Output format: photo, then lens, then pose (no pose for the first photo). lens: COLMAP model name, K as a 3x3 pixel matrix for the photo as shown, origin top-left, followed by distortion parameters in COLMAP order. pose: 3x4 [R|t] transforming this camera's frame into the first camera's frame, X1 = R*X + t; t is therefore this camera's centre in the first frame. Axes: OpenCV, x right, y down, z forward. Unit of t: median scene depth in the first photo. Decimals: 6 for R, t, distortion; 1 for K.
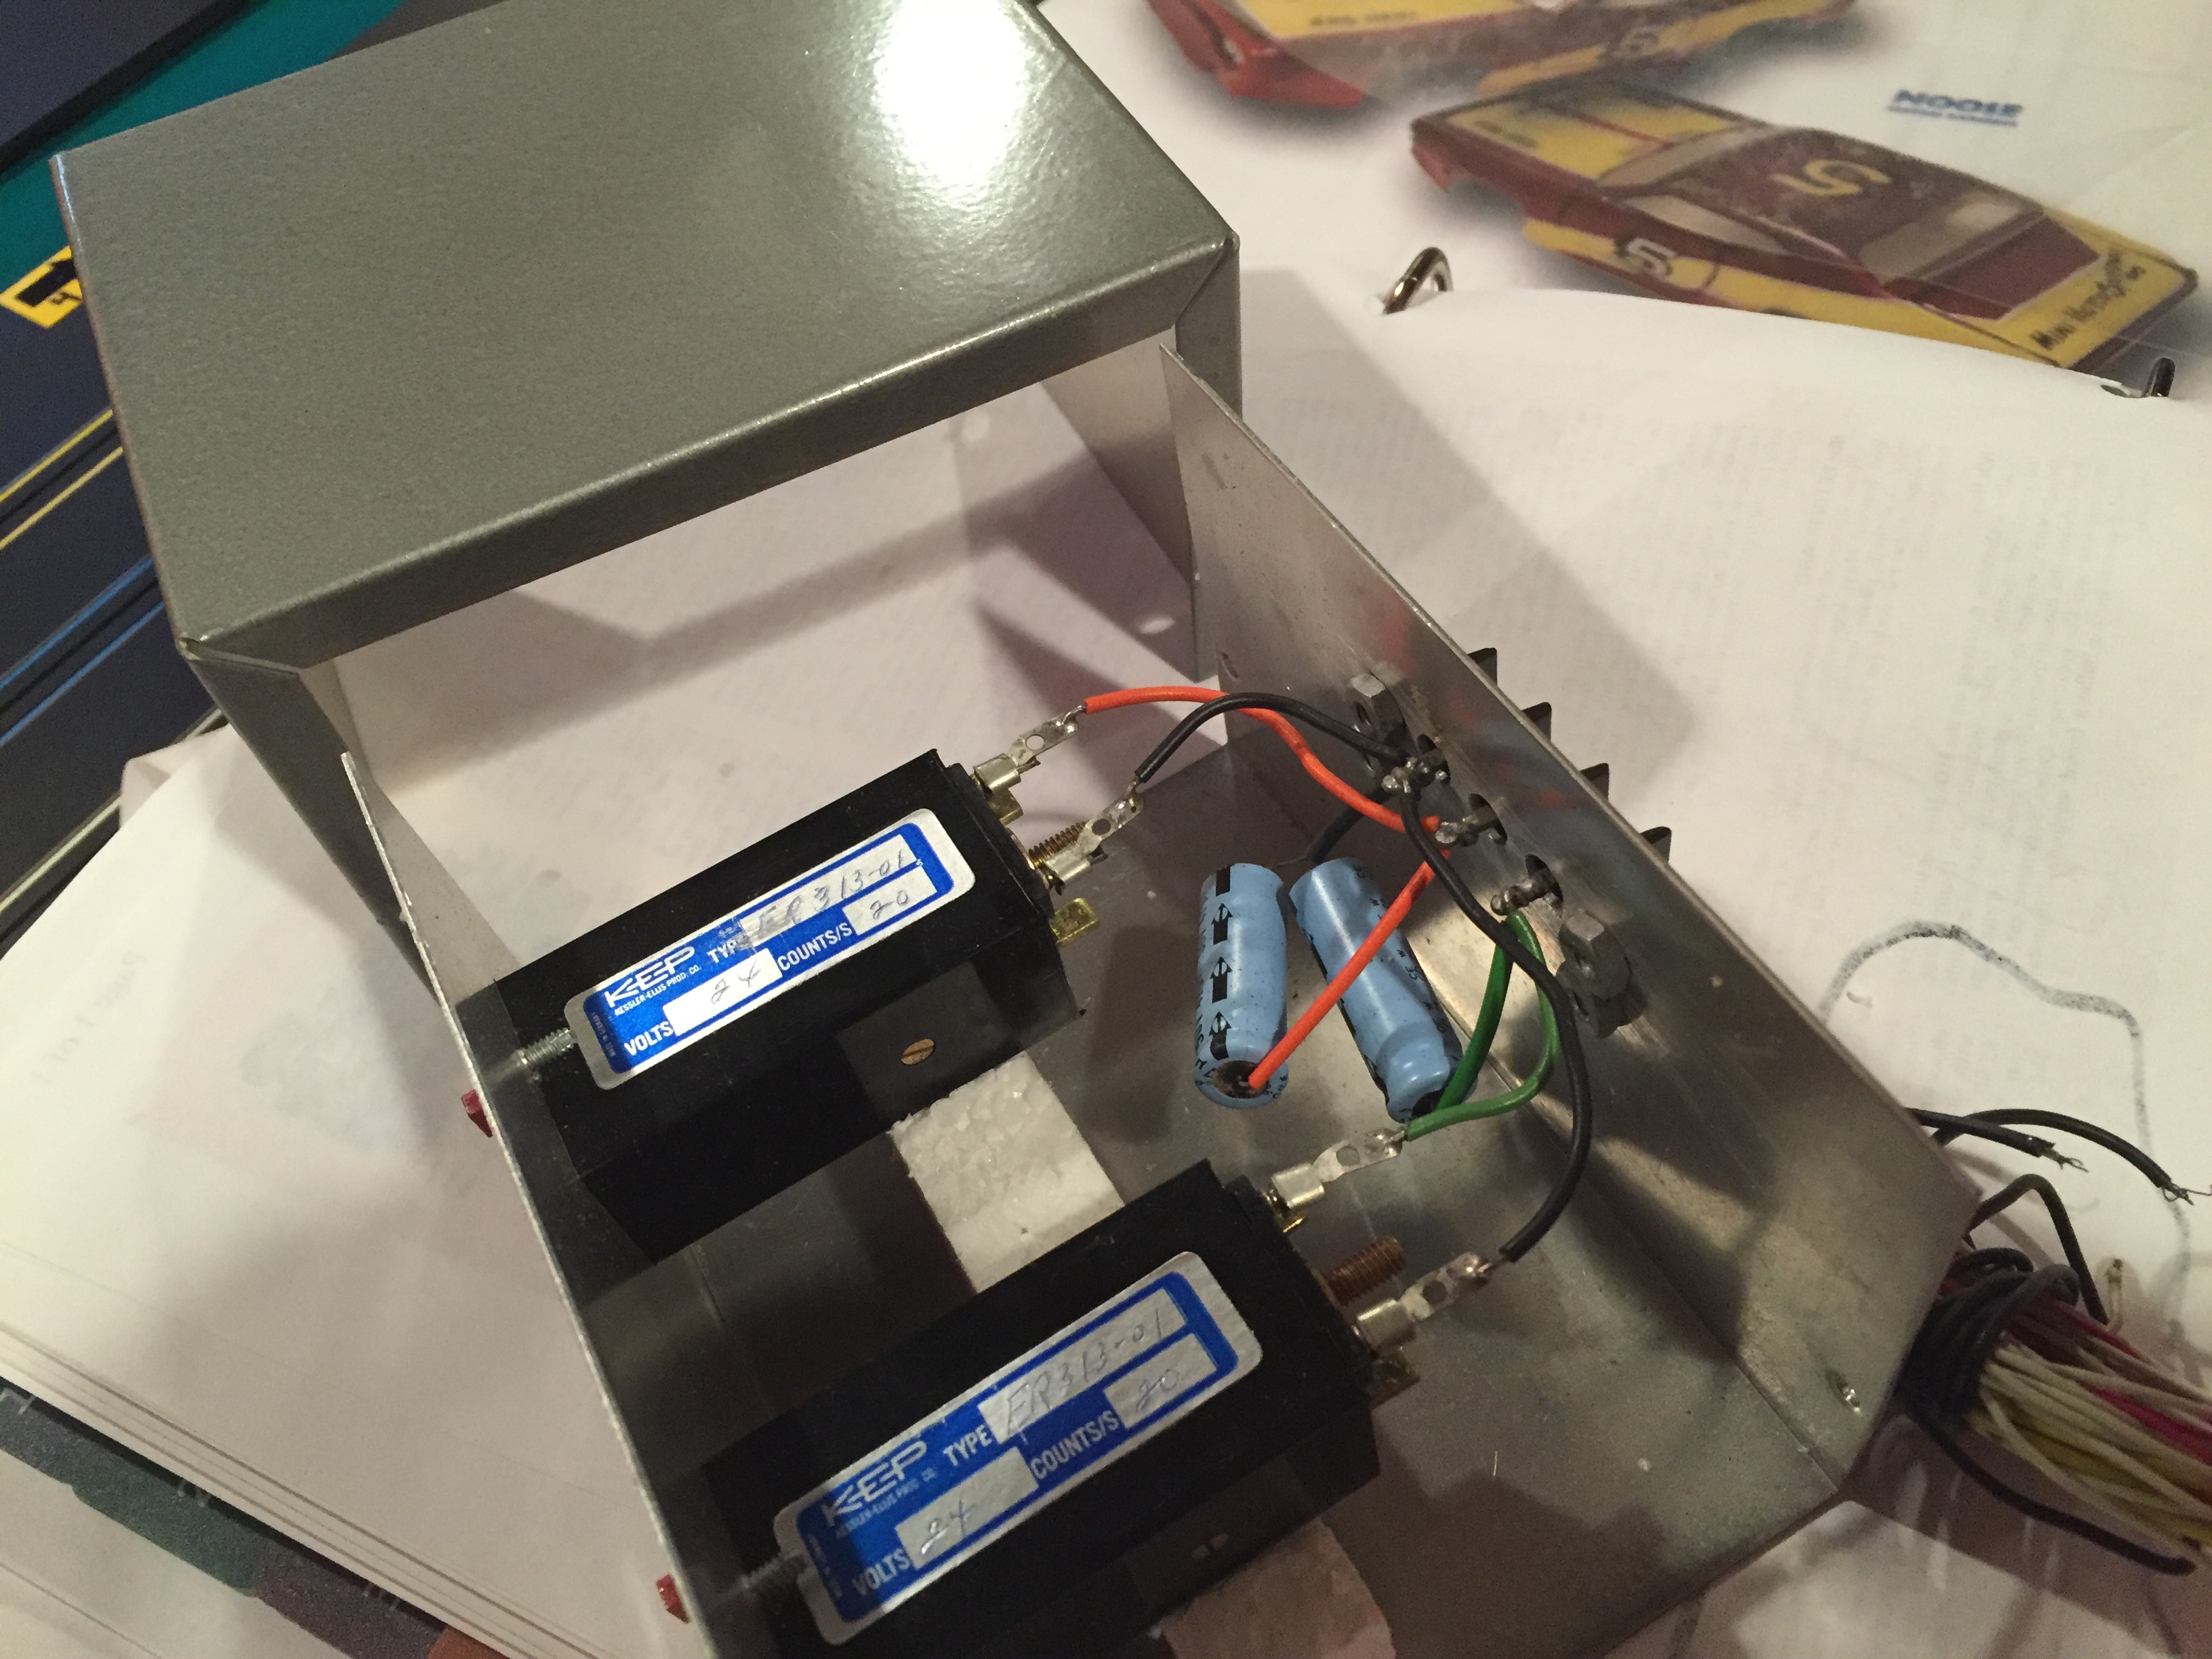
lens RADIAL K [[1934.8, 0, 1114.4], [0, 1934.8, 837.3], [0, 0, 1]] dist [0.054185, -0.079843]
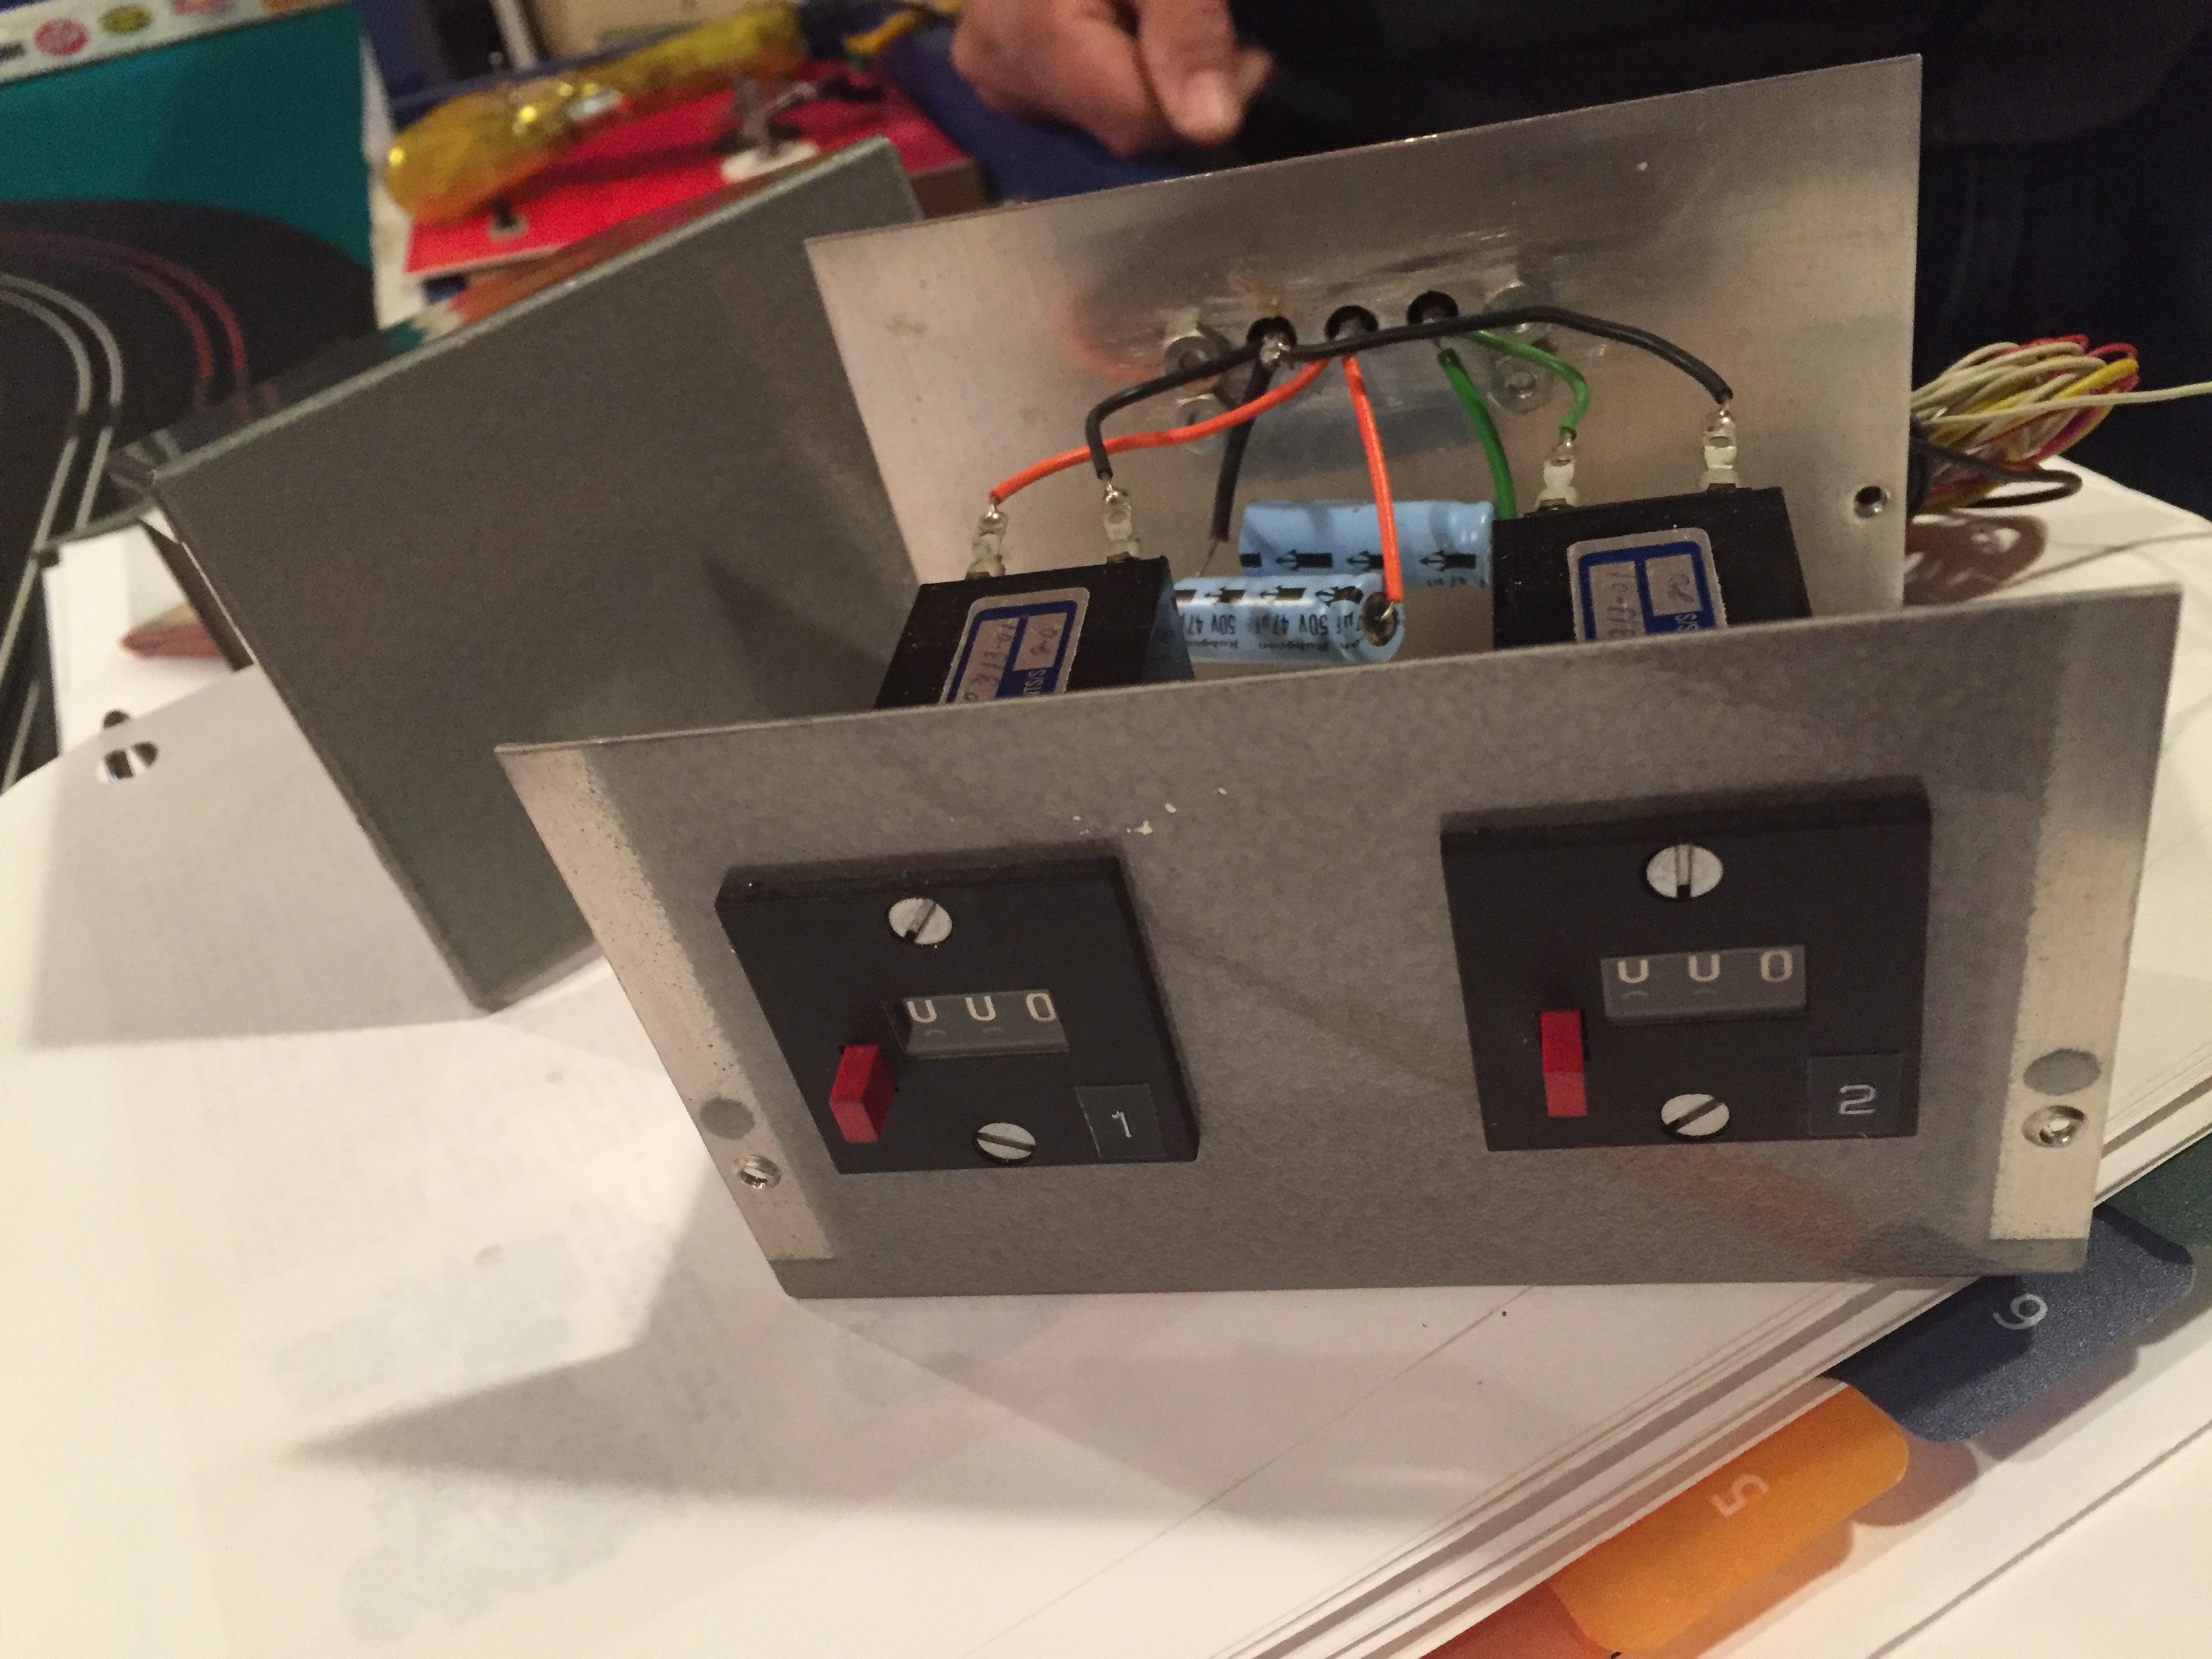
lens RADIAL K [[1934.8, 0, 1108.0], [0, 1934.8, 848.6], [0, 0, 1]] dist [0.054185, -0.079843]
pose [[0.611428, -0.459203, 0.644429, -0.740545], [0.707203, 0.682463, -0.184683, 0.294766], [-0.354992, 0.568663, 0.742027, 0.351665]]
